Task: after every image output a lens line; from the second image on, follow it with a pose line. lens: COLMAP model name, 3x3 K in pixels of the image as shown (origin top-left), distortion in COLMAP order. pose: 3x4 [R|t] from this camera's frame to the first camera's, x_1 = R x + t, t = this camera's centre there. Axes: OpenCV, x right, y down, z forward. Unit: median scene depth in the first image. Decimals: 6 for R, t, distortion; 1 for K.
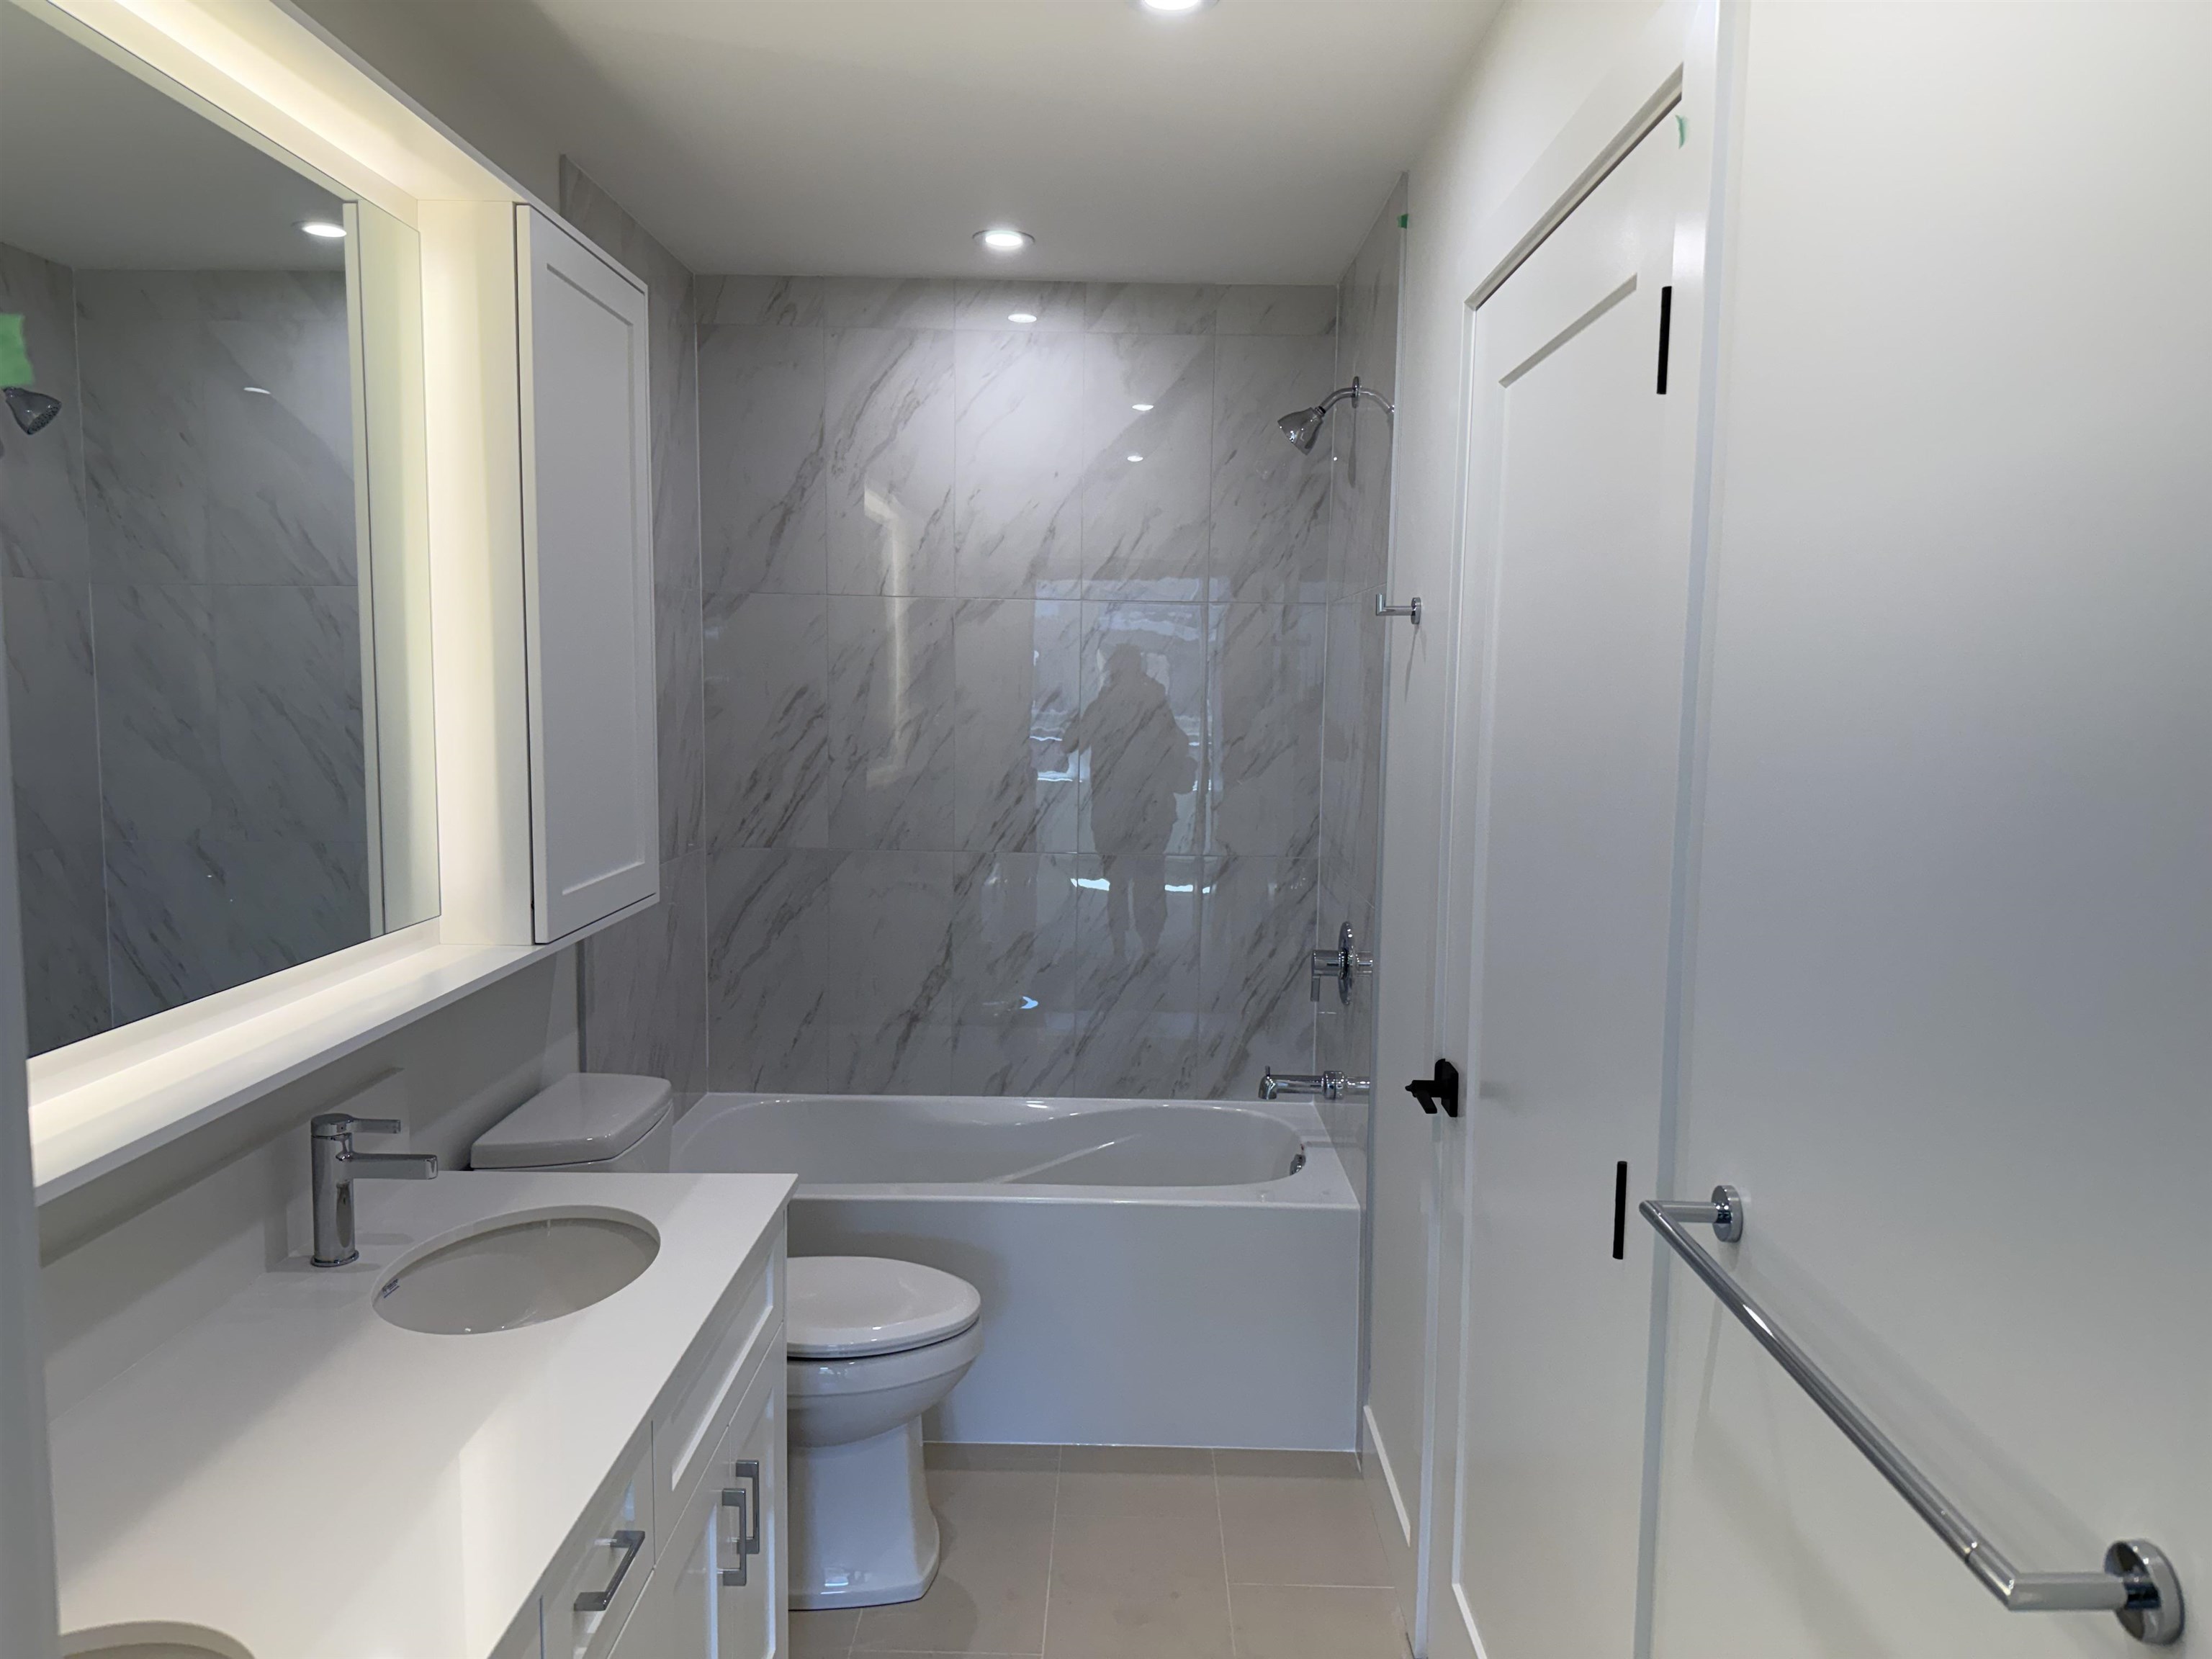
lens RADIAL K [[1566.4, 0, 1113.7], [0, 1566.4, 838.3], [0, 0, 1]] dist [0.058576, -0.079991]
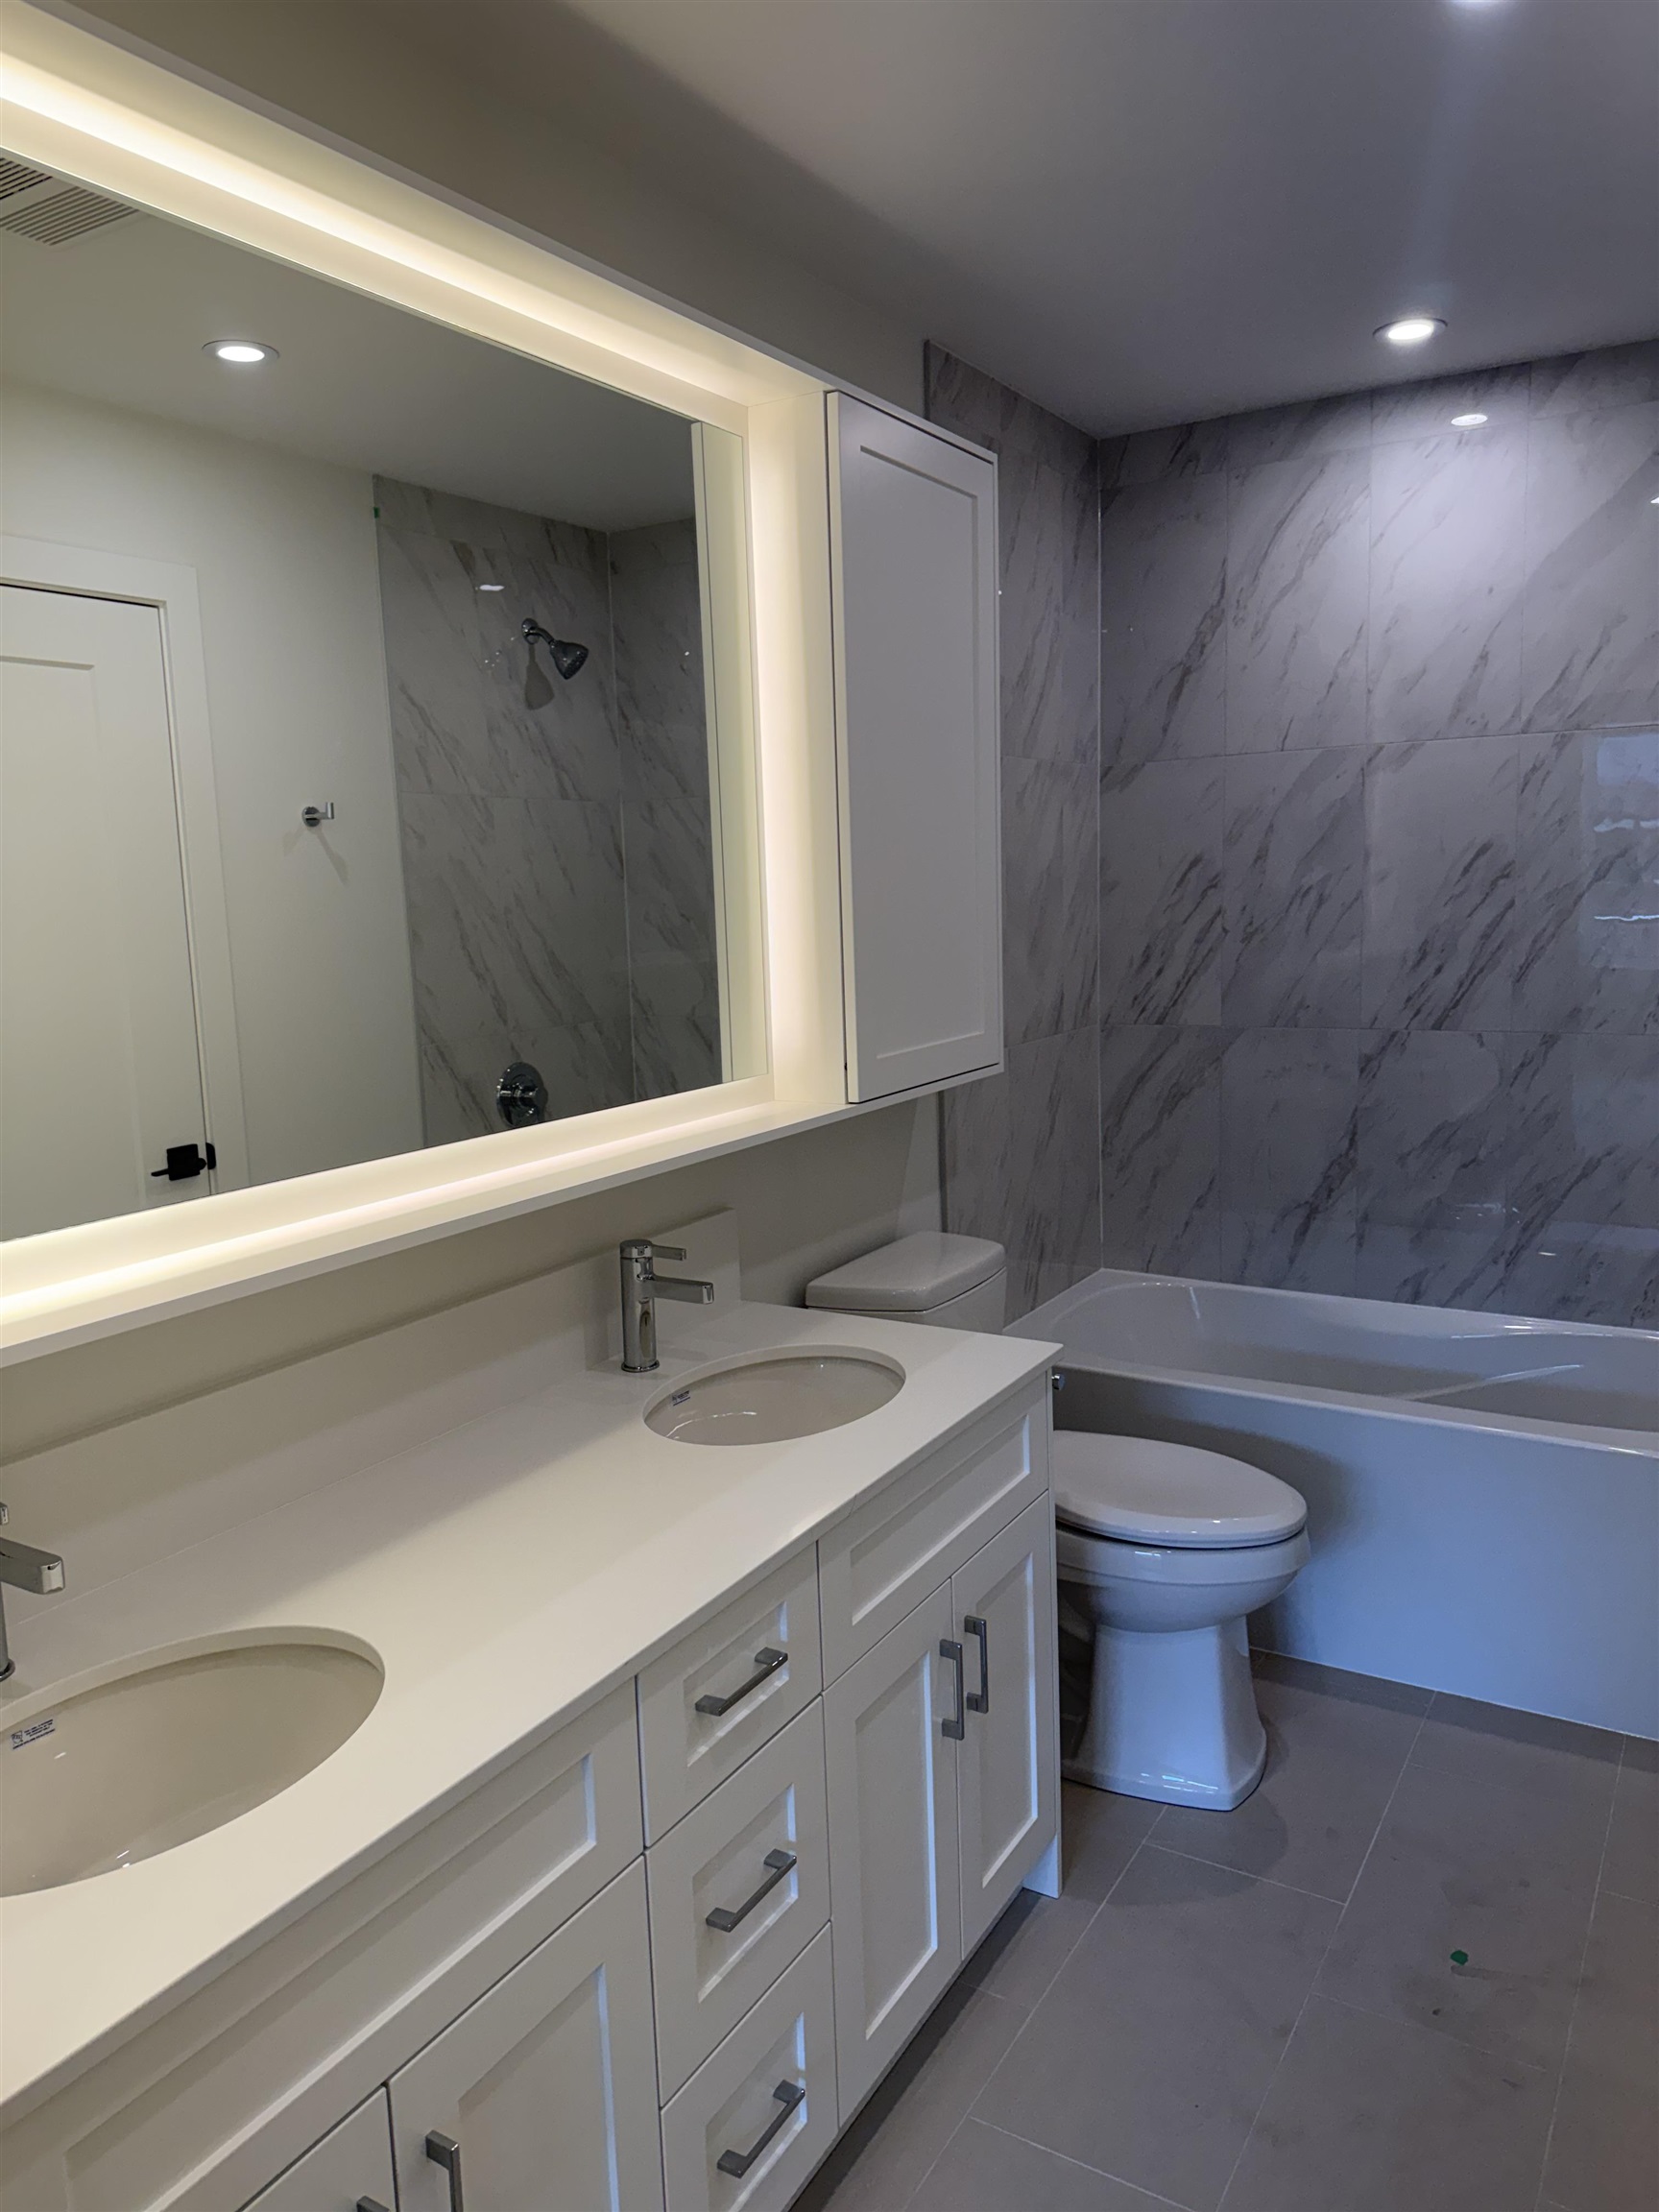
lens RADIAL K [[1566.4, 0, 833.2], [0, 1566.4, 1099.5], [0, 0, 1]] dist [0.058576, -0.079991]
pose [[0.852315, 0.028727, -0.522240, 0.118846], [-0.008809, 0.999137, 0.040584, 0.014939], [0.522955, -0.029990, 0.851832, 0.063636]]
